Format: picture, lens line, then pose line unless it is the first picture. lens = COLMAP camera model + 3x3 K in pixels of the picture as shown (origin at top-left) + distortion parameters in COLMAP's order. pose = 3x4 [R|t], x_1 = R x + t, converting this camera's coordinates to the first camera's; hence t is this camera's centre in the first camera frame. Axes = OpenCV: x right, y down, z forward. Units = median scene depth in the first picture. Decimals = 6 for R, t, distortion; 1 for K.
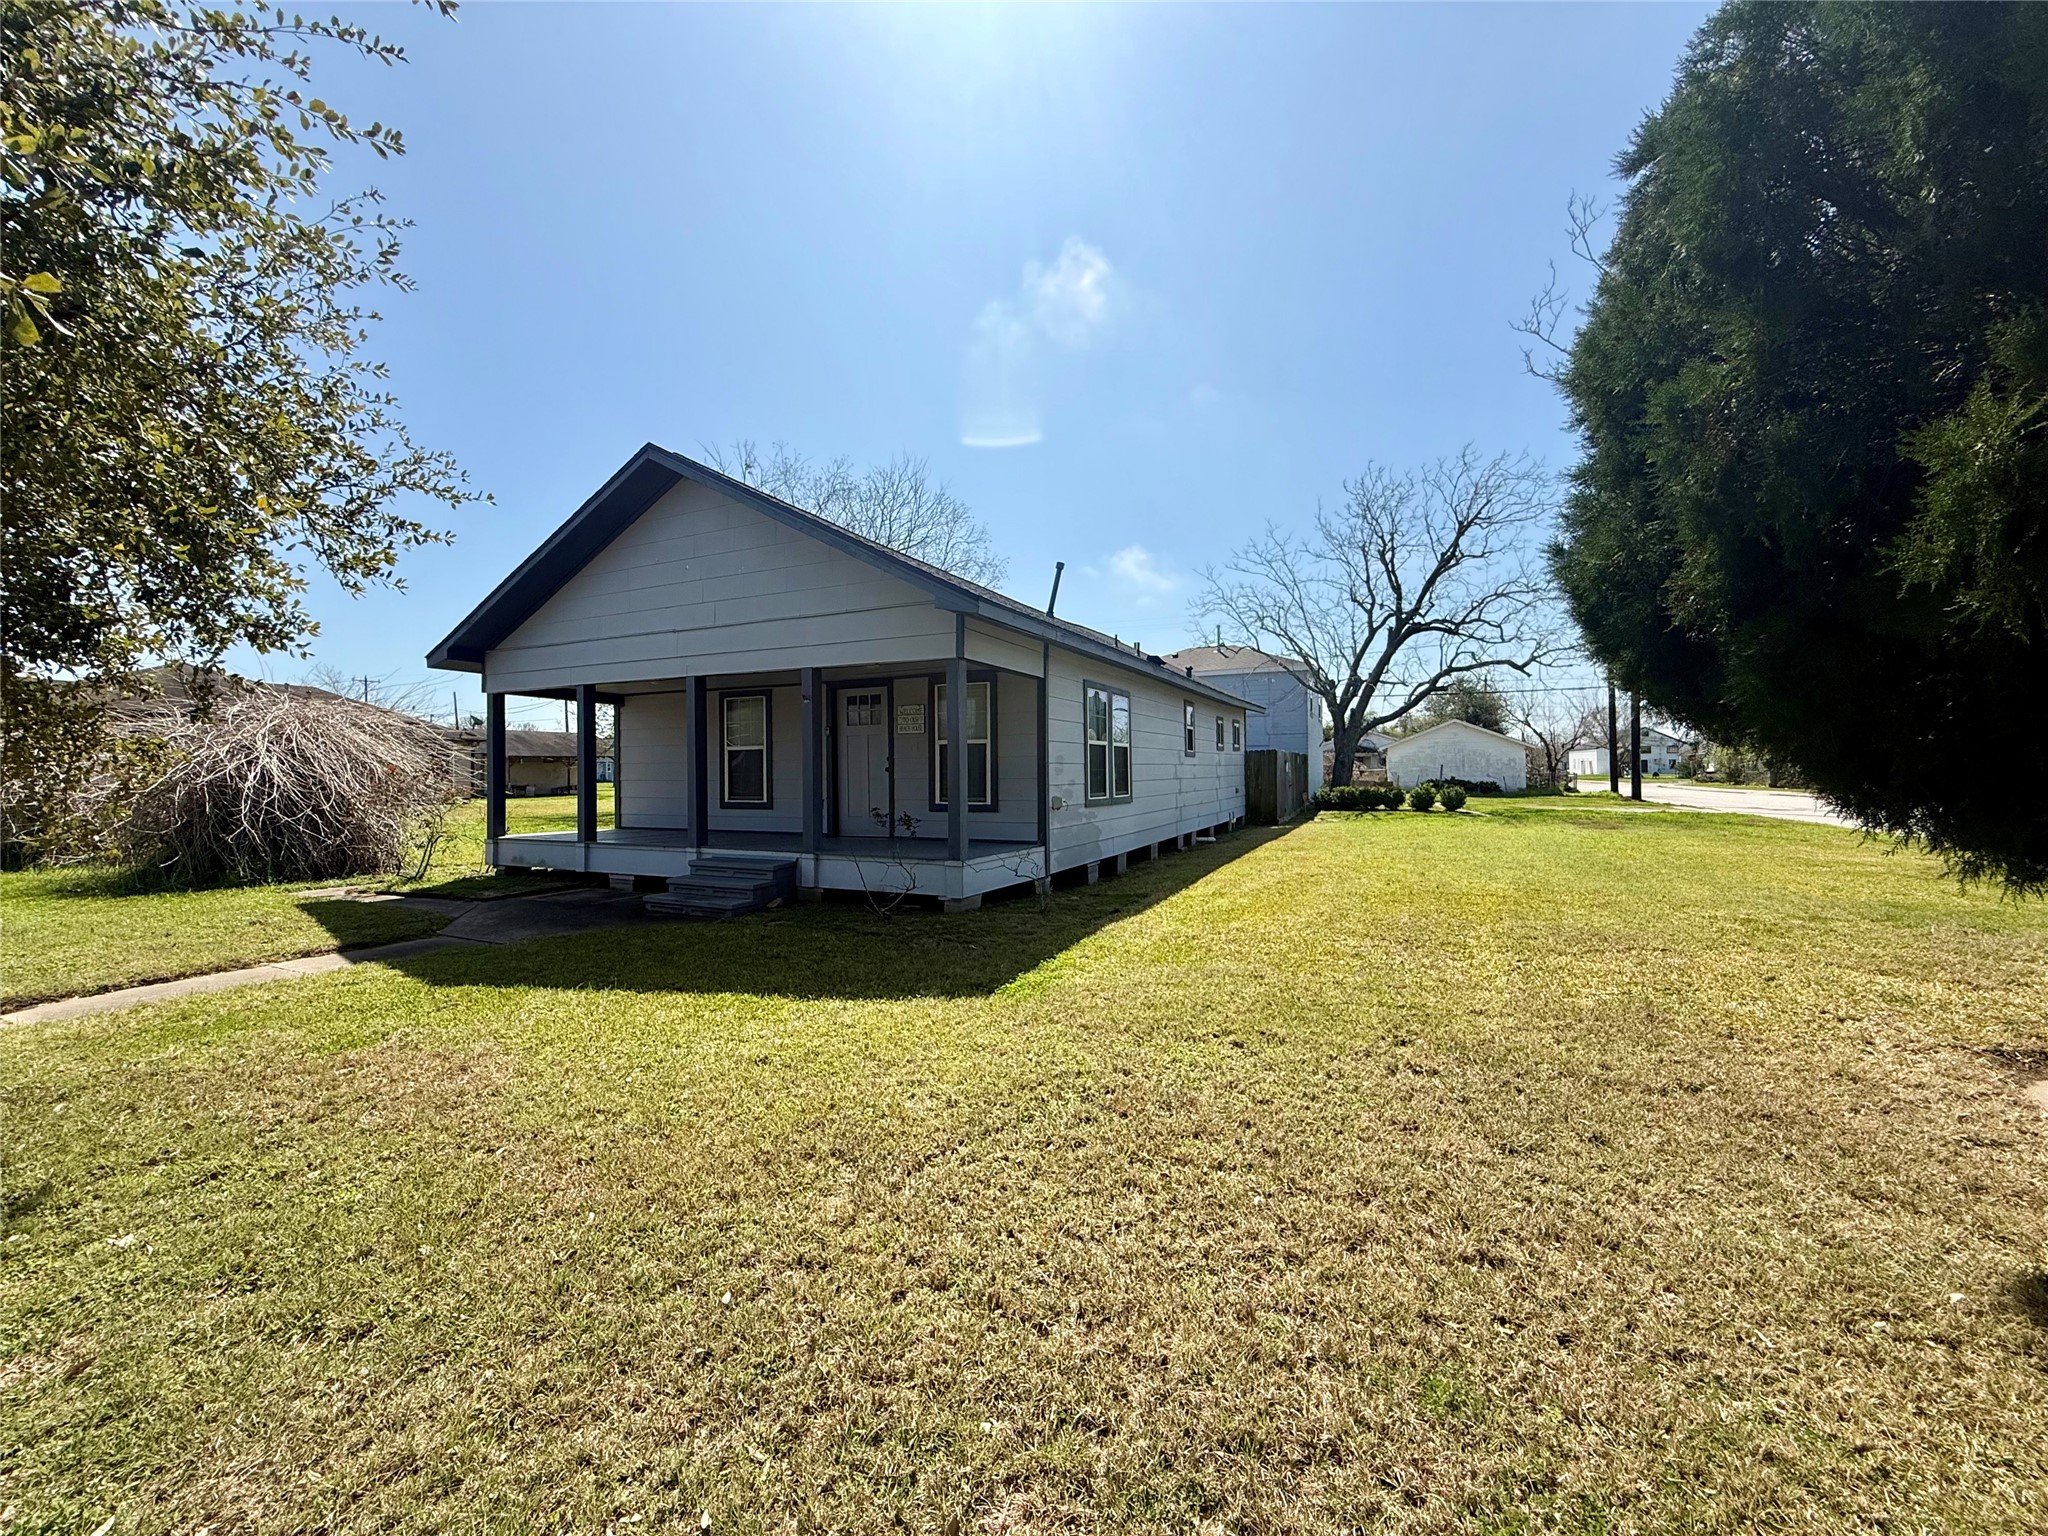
lens RADIAL K [[814.9, 0, 1024.0], [0, 814.9, 768.0], [0, 0, 1]] dist [-0.001467, -0.000254]
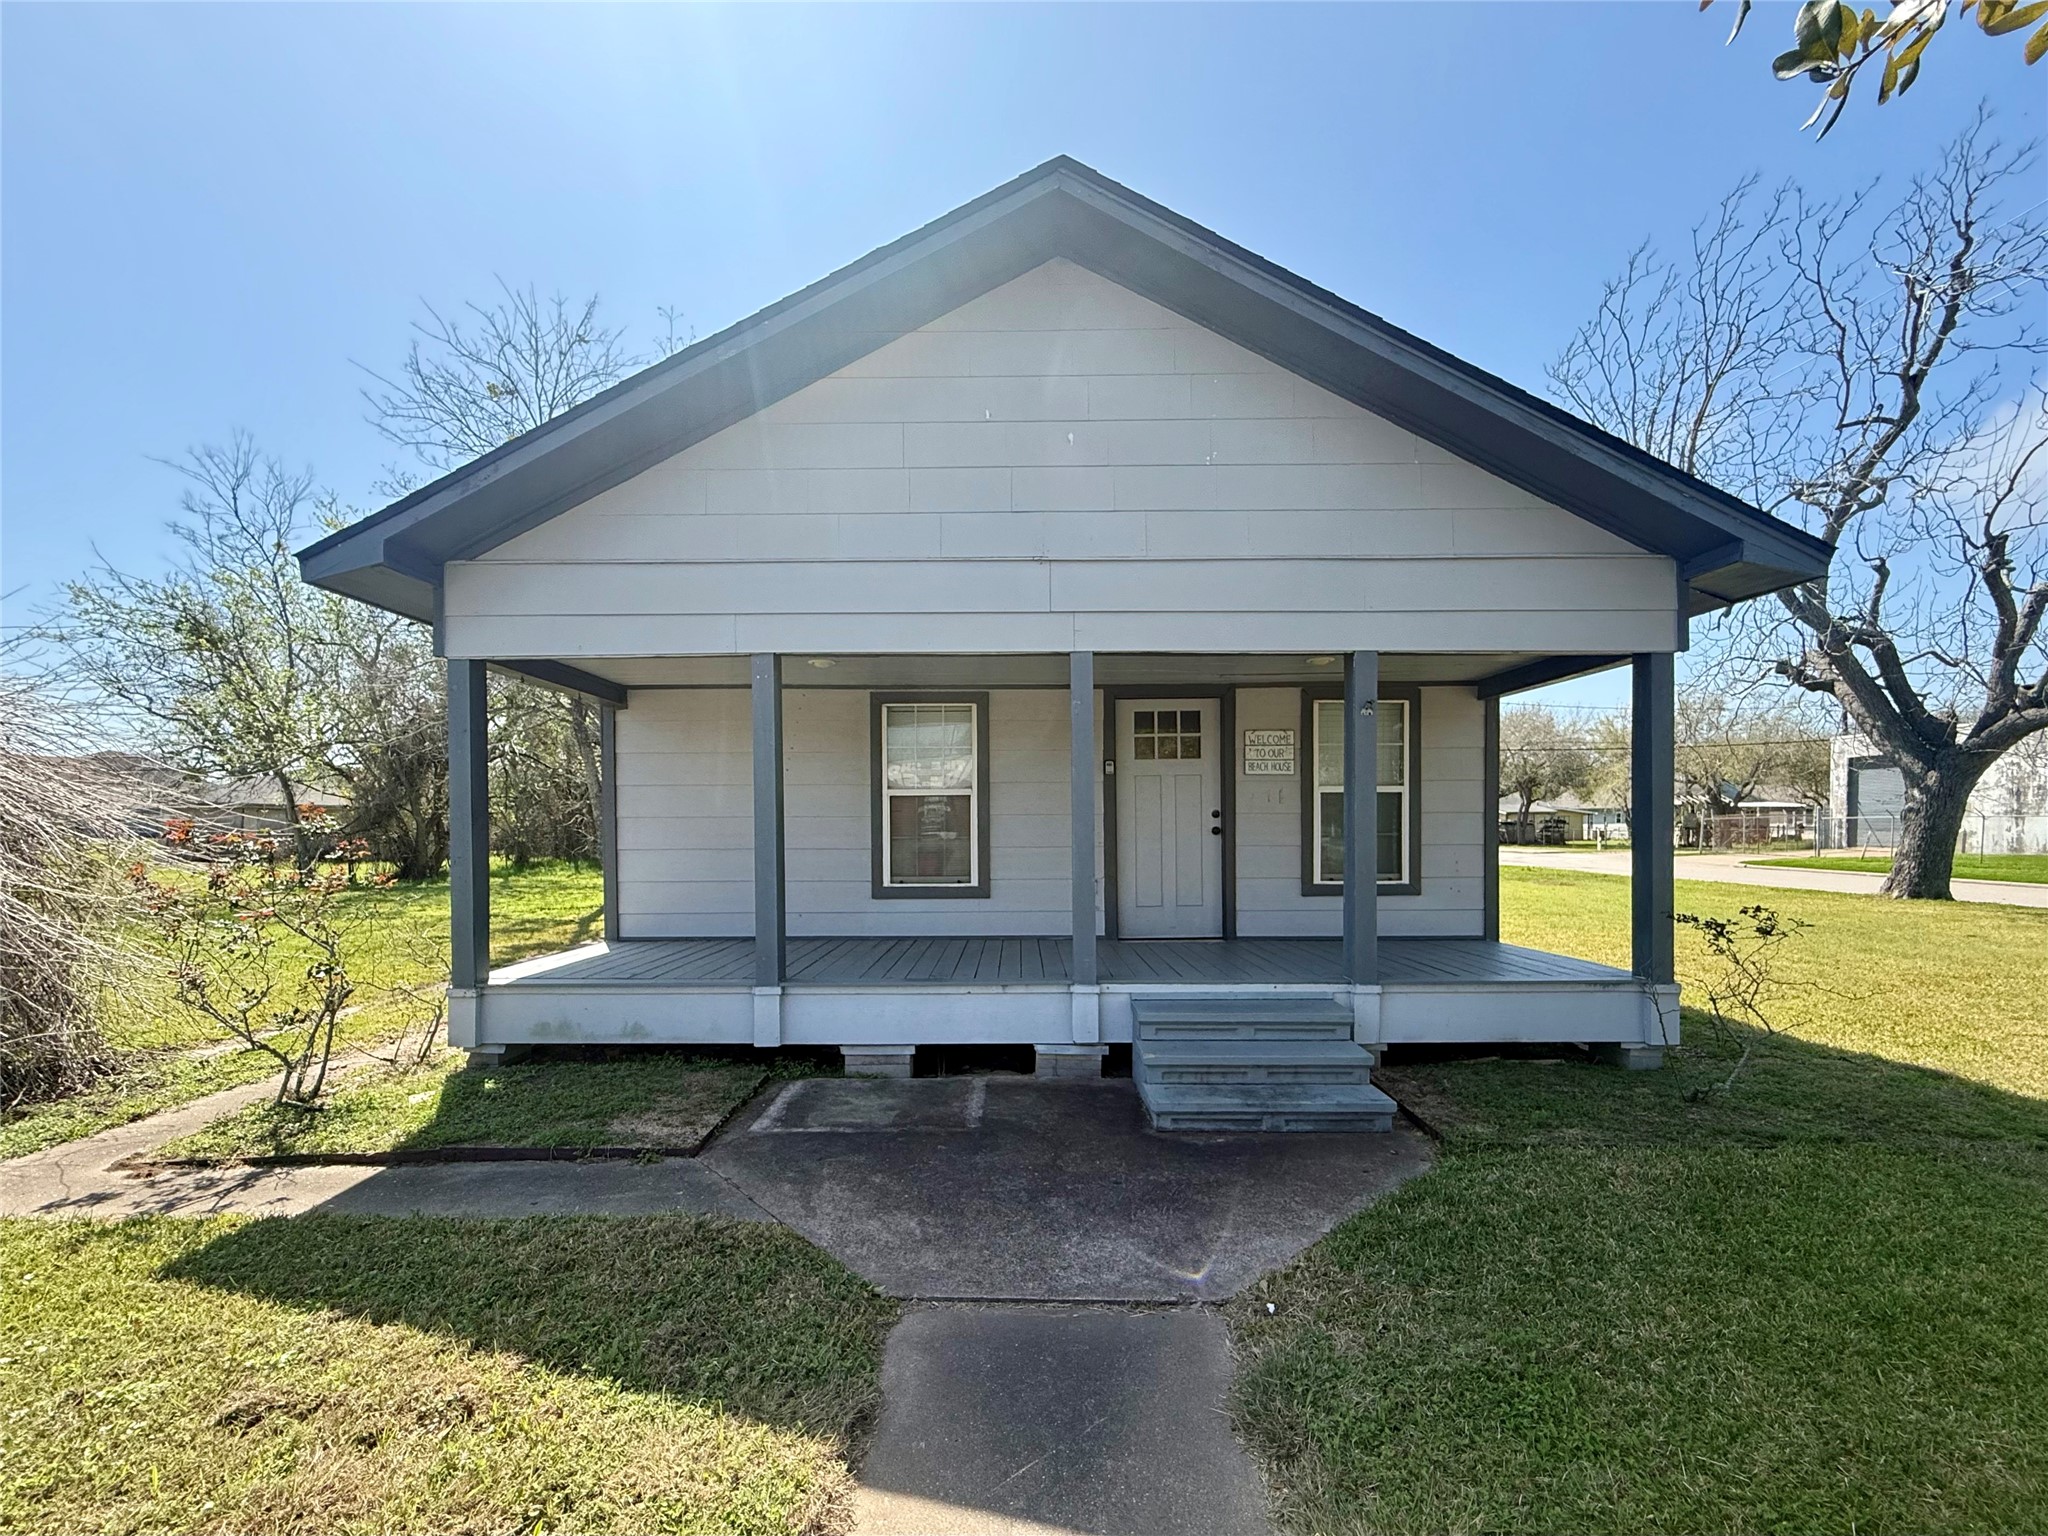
lens RADIAL K [[822.5, 0, 1016.8], [0, 822.5, 769.9], [0, 0, 1]] dist [0.000403, 0.000283]
pose [[0.907943, 0.035058, 0.417624, -0.572696], [-0.004587, 0.997267, -0.073744, 0.002391], [-0.419068, 0.065040, 0.905622, 0.469823]]
